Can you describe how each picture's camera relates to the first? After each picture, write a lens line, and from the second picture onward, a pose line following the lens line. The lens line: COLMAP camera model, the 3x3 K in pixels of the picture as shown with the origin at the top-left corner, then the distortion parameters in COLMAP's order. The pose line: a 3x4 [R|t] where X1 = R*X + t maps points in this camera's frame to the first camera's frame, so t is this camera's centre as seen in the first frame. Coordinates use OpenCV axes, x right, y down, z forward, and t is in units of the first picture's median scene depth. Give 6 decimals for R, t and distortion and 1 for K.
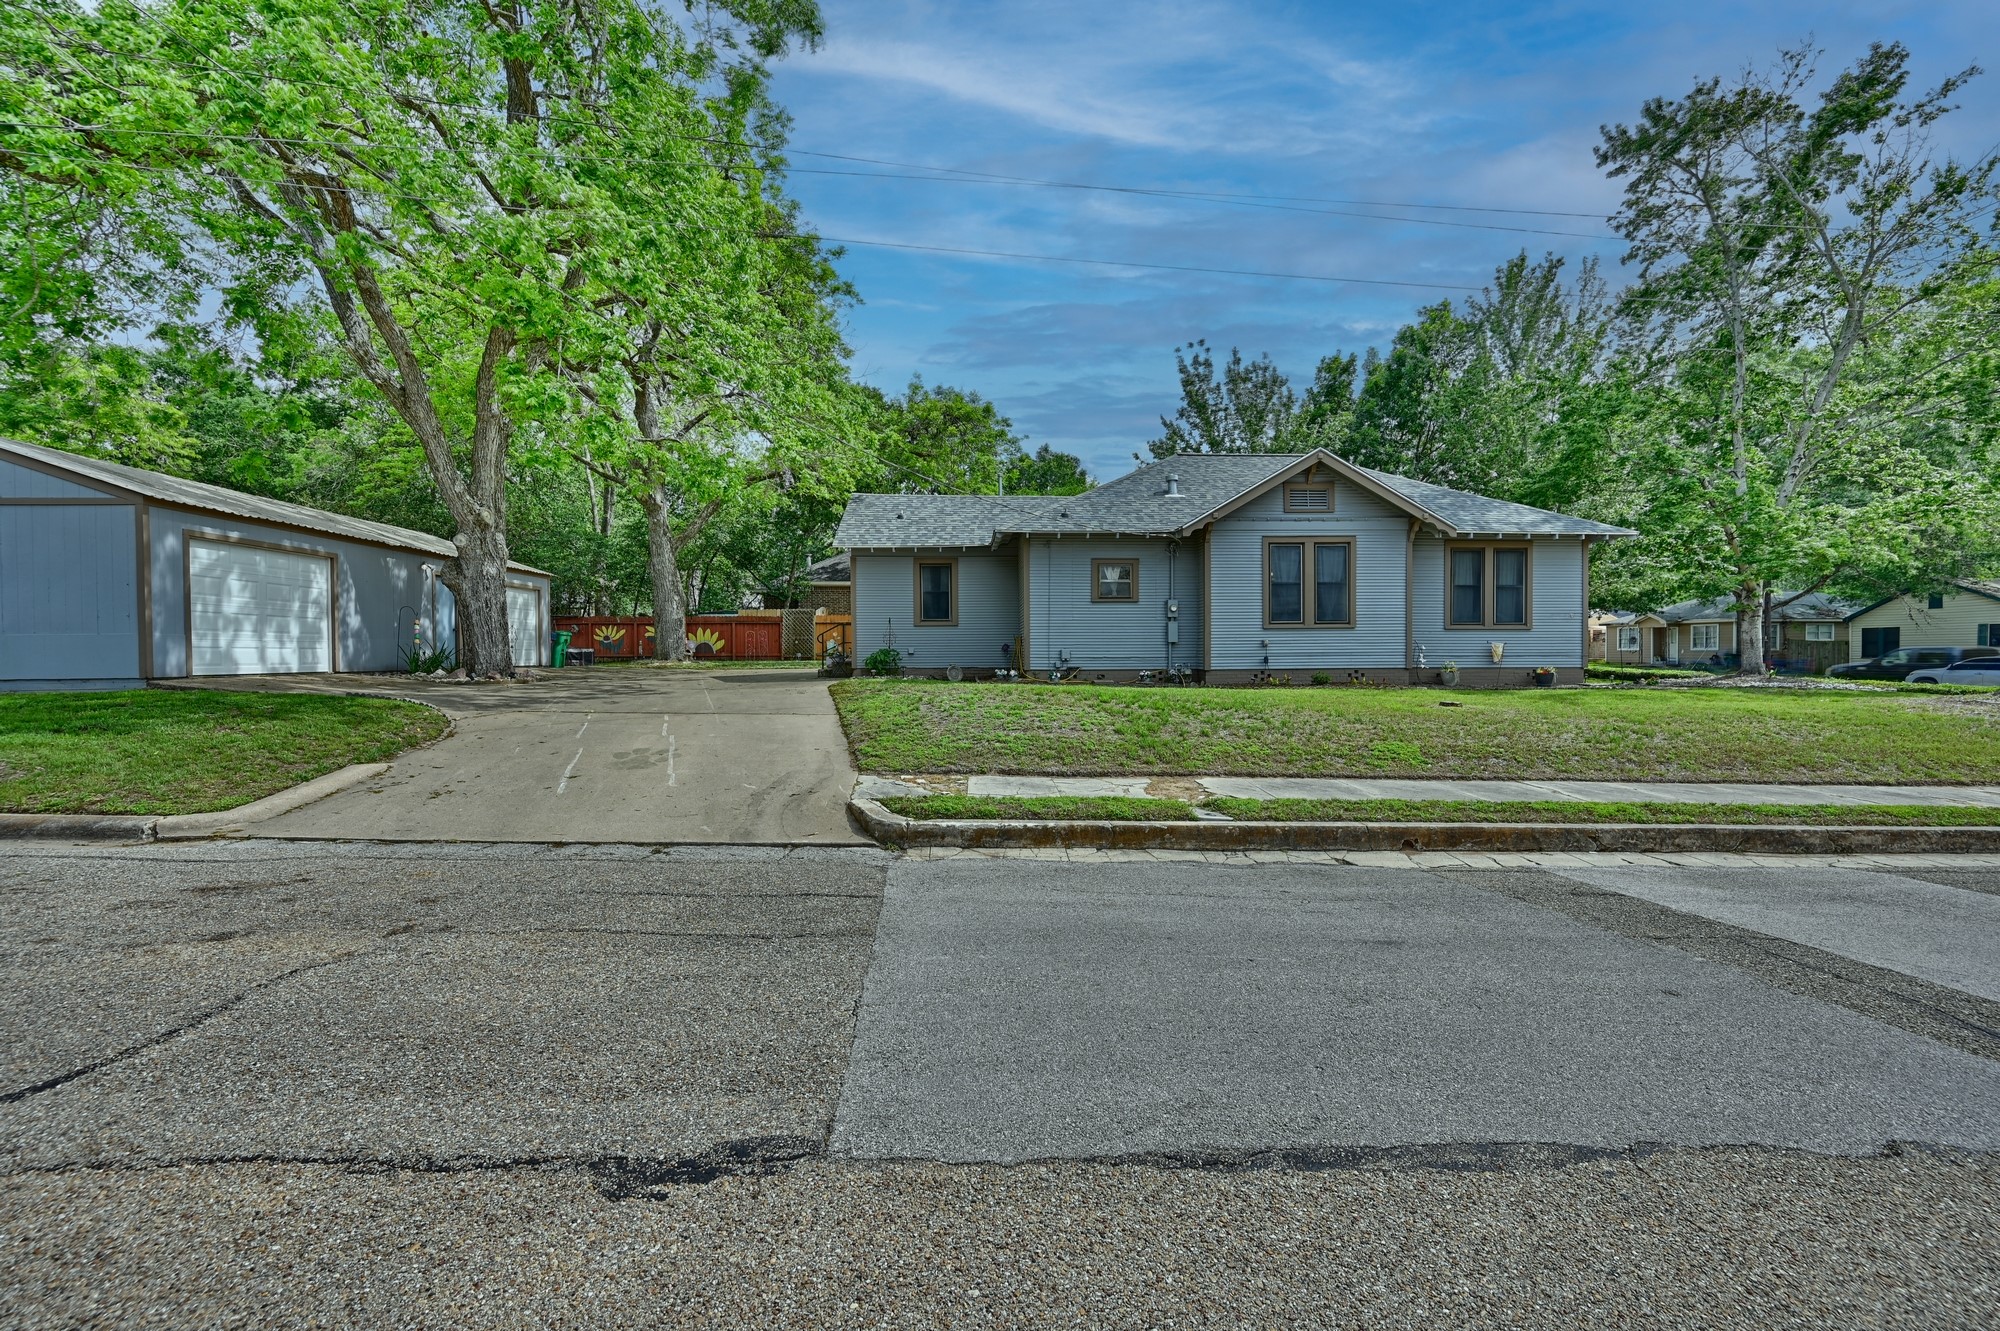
lens RADIAL K [[807.7, 0, 996.4], [0, 807.7, 664.1], [0, 0, 1]] dist [0.006684, -0.000352]
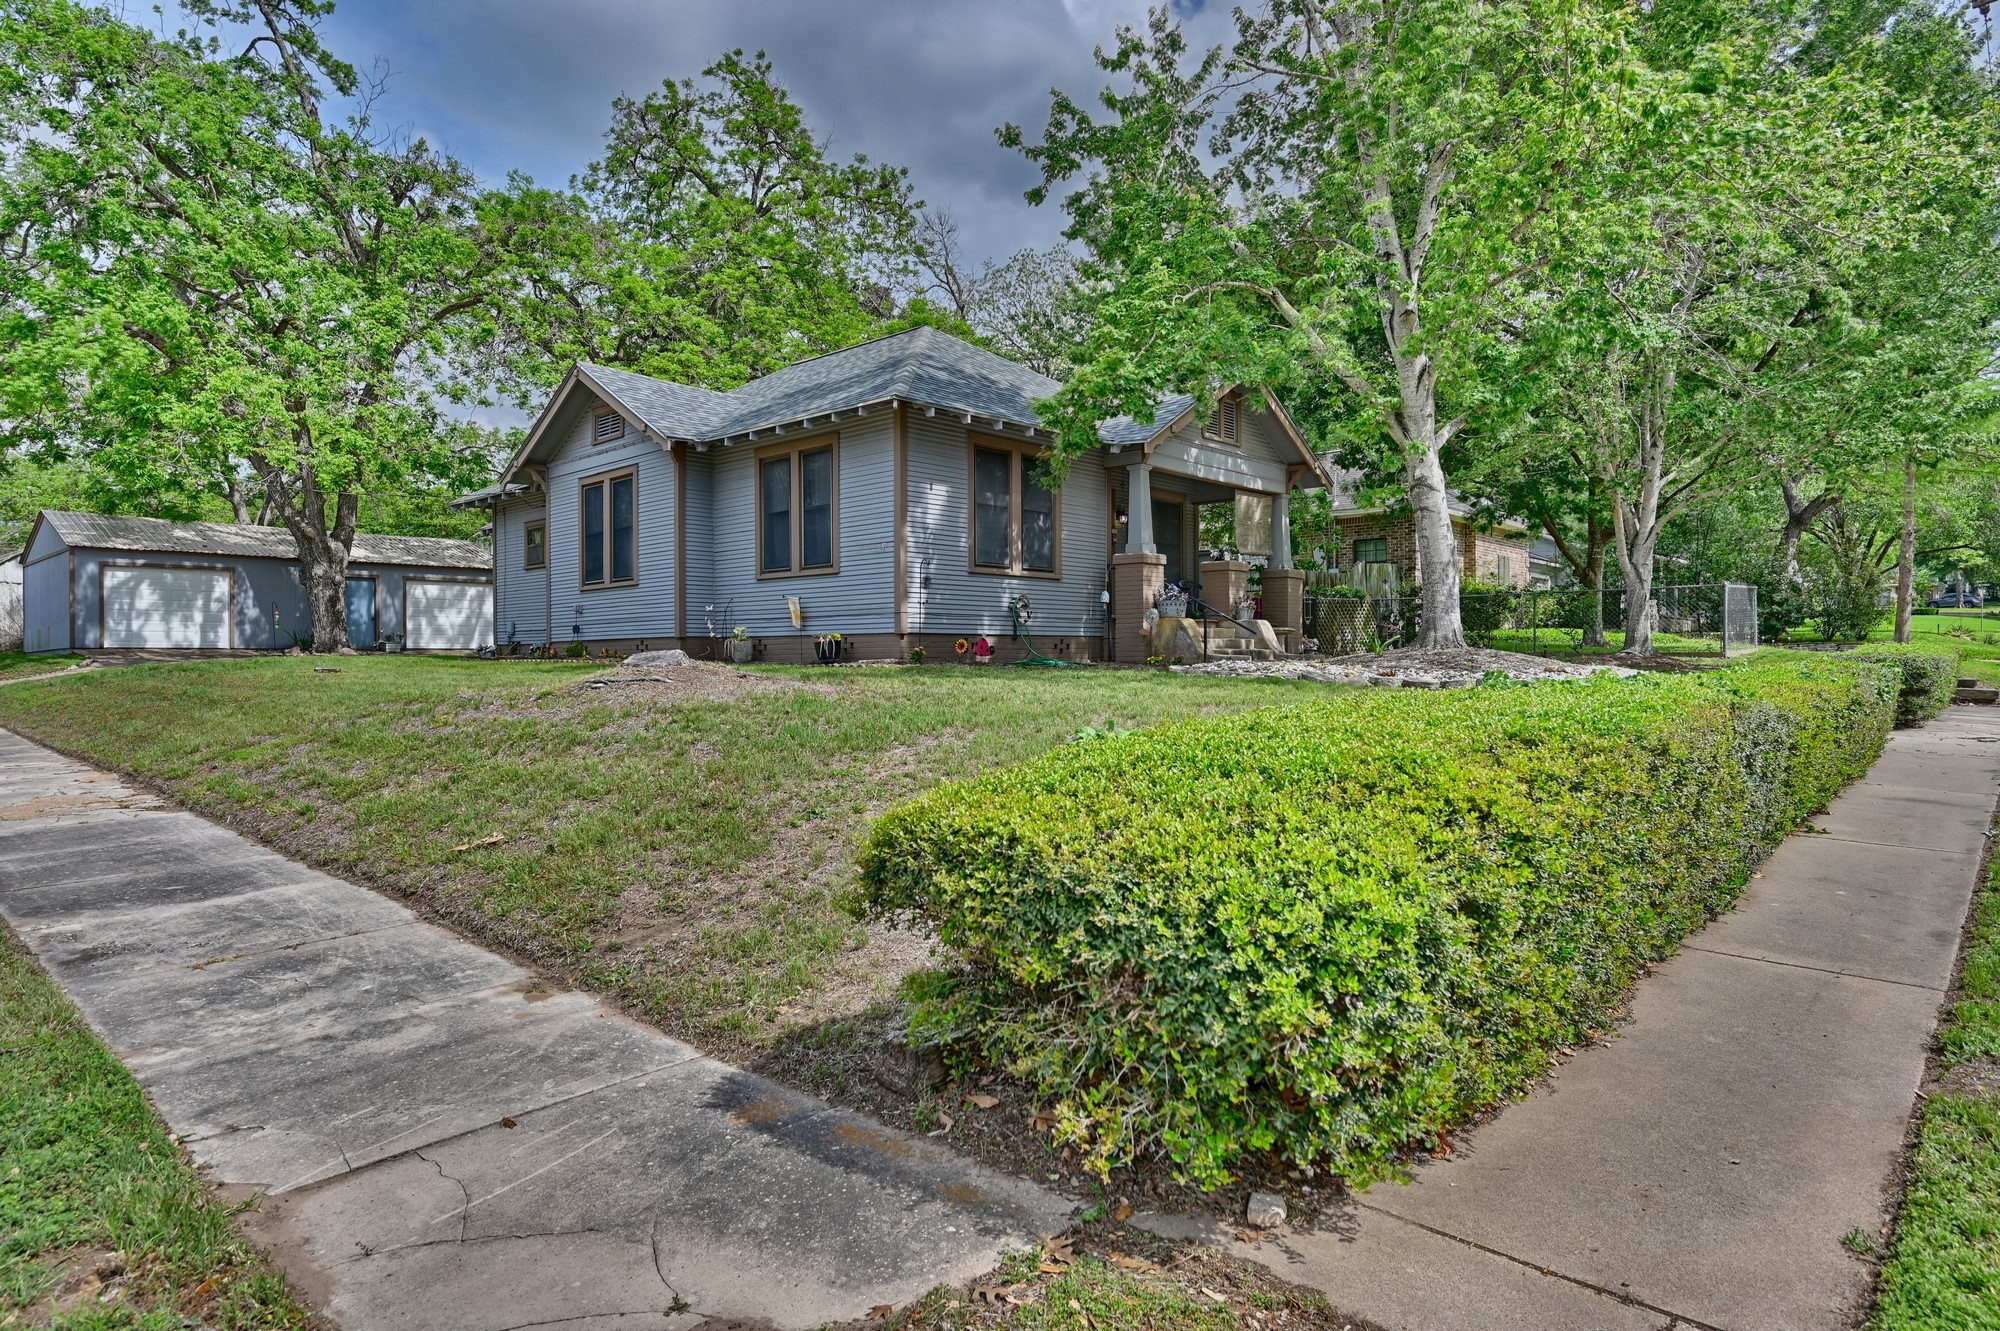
lens RADIAL K [[1107.0, 0, 1003.6], [0, 1107.0, 672.5], [0, 0, 1]] dist [-0.021551, 0.001772]
pose [[0.677471, 0.013437, -0.735427, 1.638363], [-0.009247, 0.999910, 0.009751, 0.026082], [0.735491, 0.000194, 0.677534, 0.671557]]
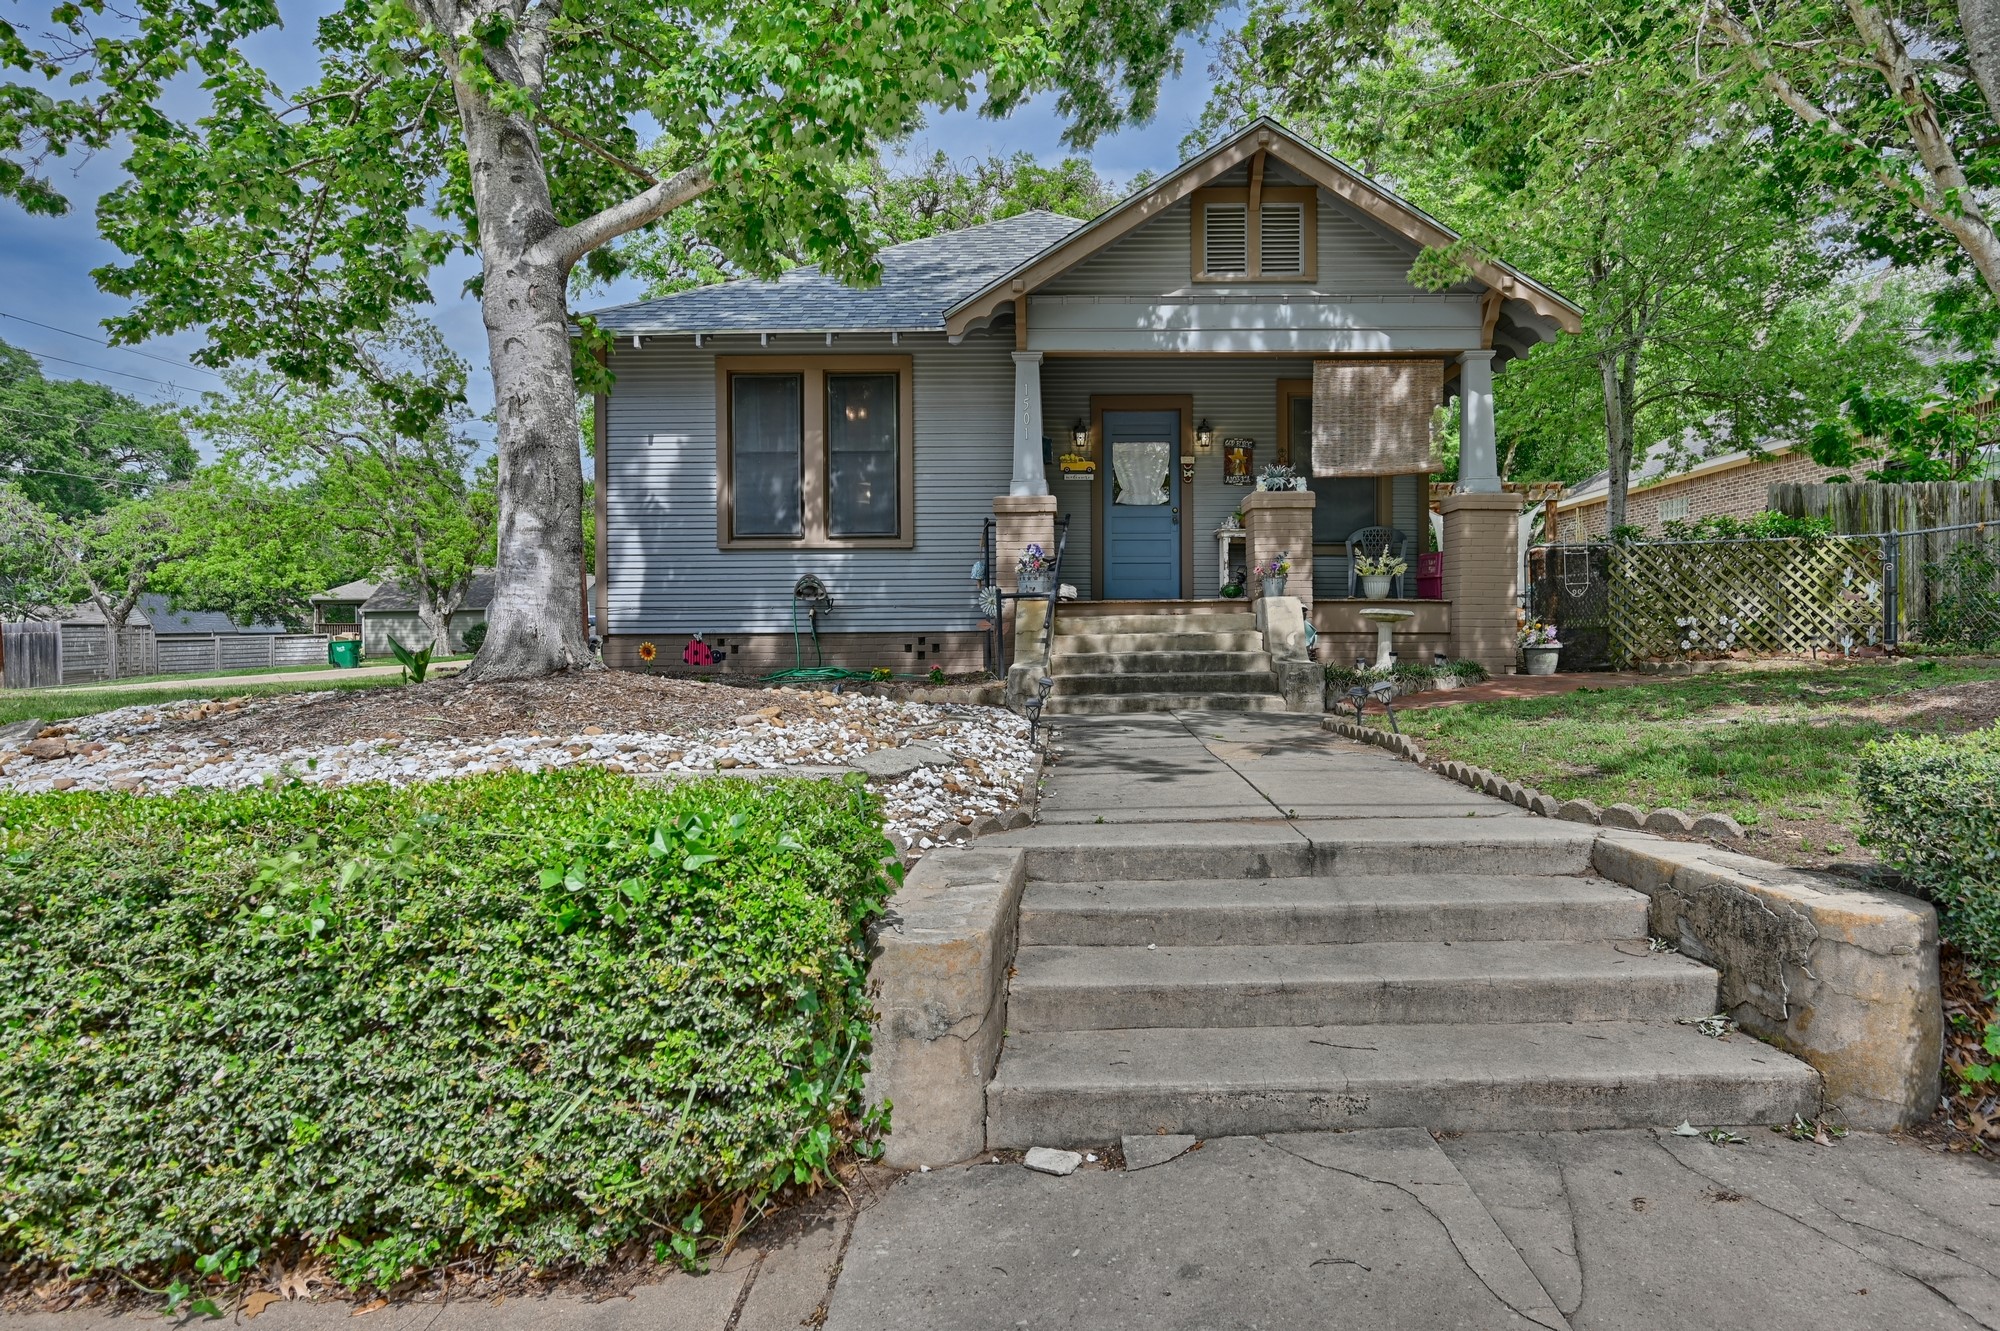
lens RADIAL K [[1210.9, 0, 1000.2], [0, 1210.9, 670.2], [0, 0, 1]] dist [-0.003732, -0.000412]
pose [[-0.068428, 0.016681, -0.997517, 1.656132], [-0.009426, 0.999805, 0.017366, 0.013263], [0.997612, 0.010591, -0.068258, 1.394801]]
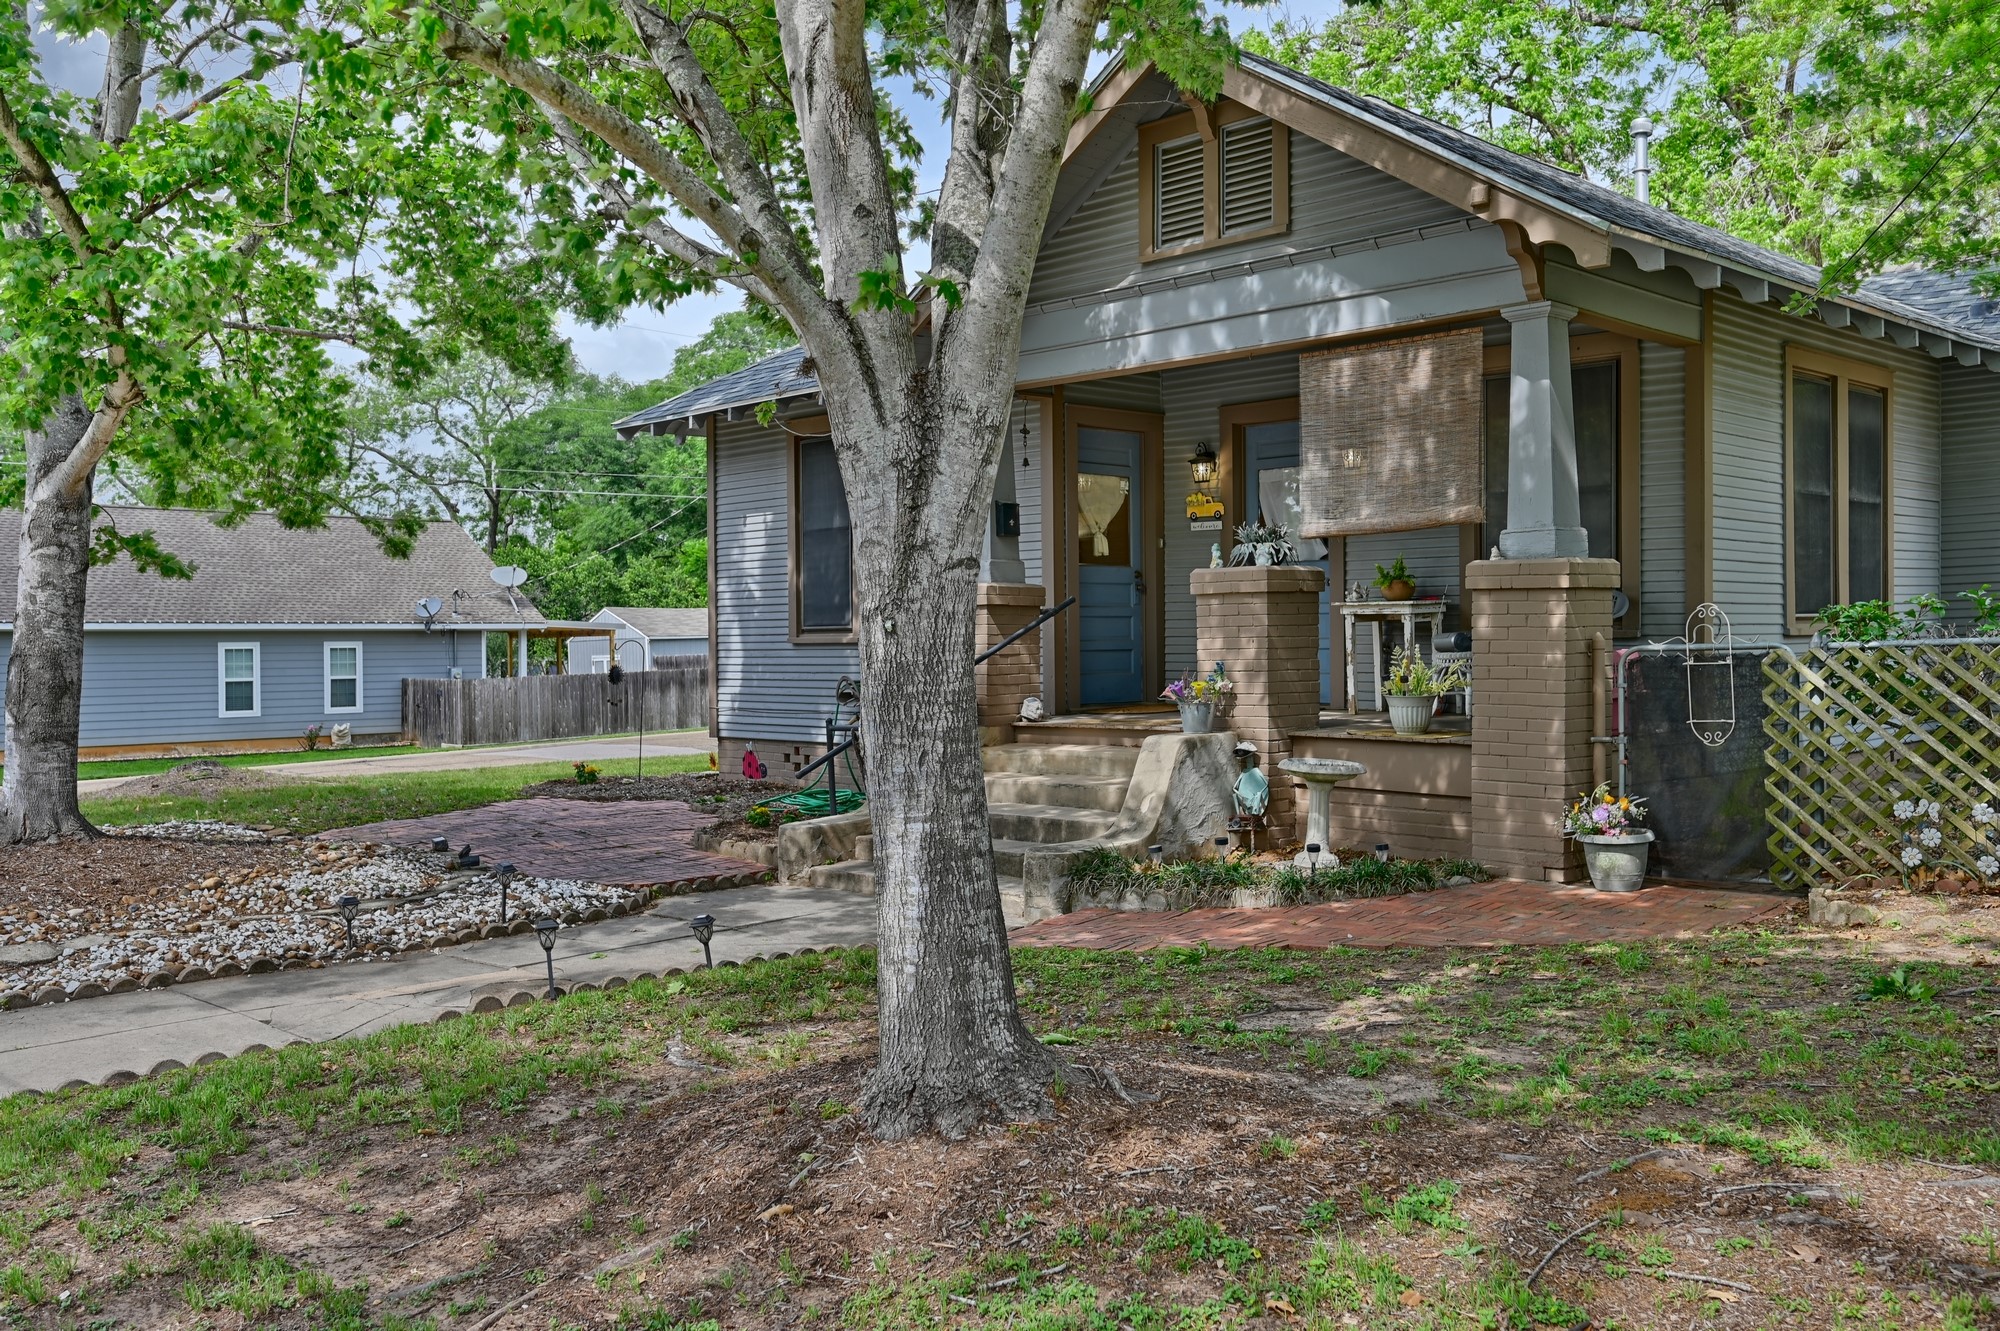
lens RADIAL K [[1719.1, 0, 1002.3], [0, 1719.1, 659.1], [0, 0, 1]] dist [0.022087, 0.003148]
pose [[-0.754489, 0.009703, -0.656241, 1.468053], [-0.002511, 0.999841, 0.017671, -0.045417], [0.656308, 0.014981, -0.754344, 1.857741]]
